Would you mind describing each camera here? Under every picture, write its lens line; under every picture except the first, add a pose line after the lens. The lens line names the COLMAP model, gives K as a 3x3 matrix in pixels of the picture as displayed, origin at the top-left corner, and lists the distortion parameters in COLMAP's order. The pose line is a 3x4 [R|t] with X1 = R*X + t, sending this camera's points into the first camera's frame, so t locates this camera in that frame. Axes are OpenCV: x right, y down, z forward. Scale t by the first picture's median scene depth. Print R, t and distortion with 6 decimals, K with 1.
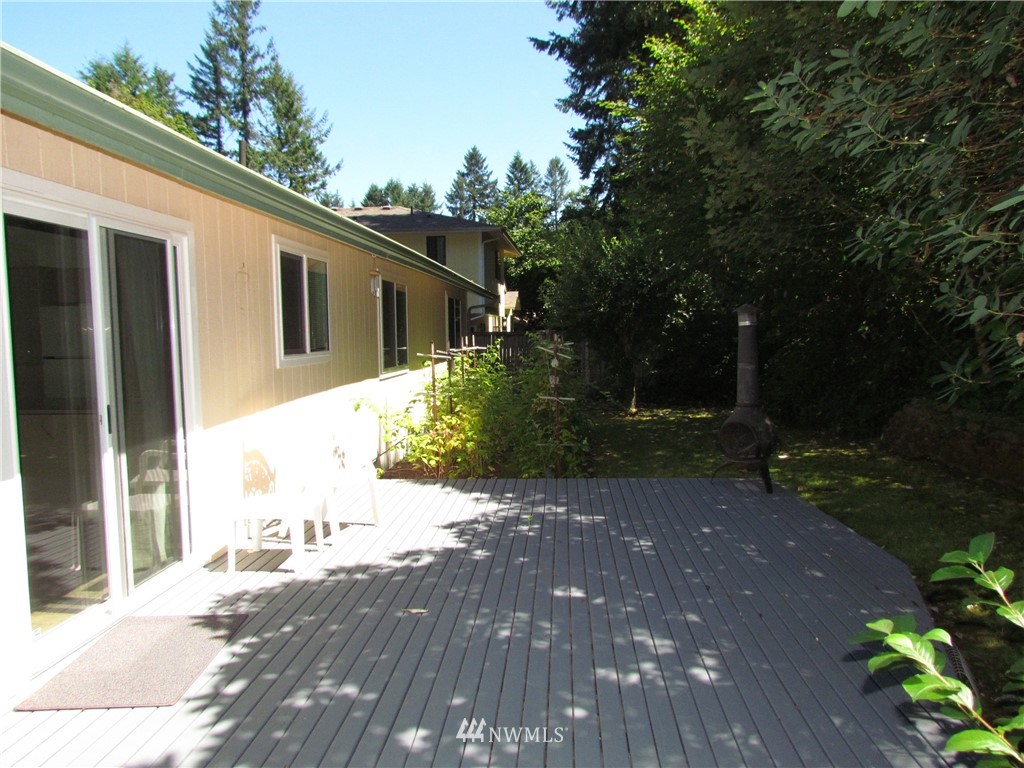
lens RADIAL K [[730.1, 0, 514.6], [0, 730.1, 388.6], [0, 0, 1]] dist [-0.025959, 0.006298]
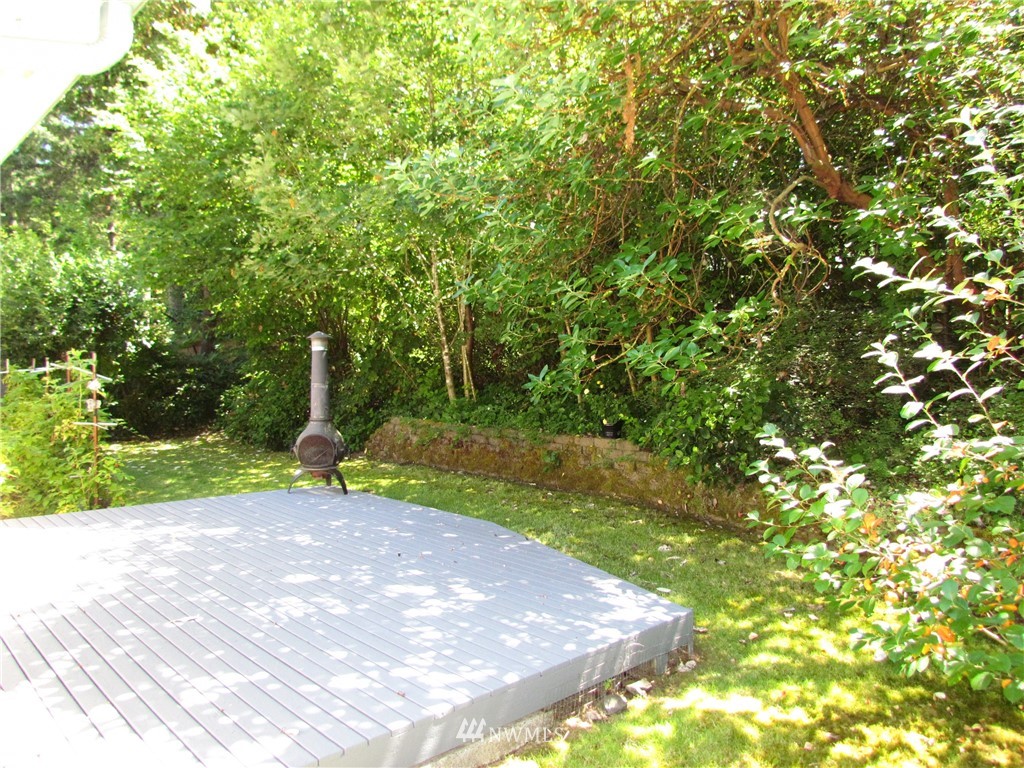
lens RADIAL K [[730.1, 0, 507.0], [0, 730.1, 380.9], [0, 0, 1]] dist [-0.025959, 0.006298]
pose [[0.685950, 0.009959, 0.727580, -0.508603], [0.037639, 0.998082, -0.049148, 0.047420], [-0.726674, 0.061098, 0.684260, 0.003998]]
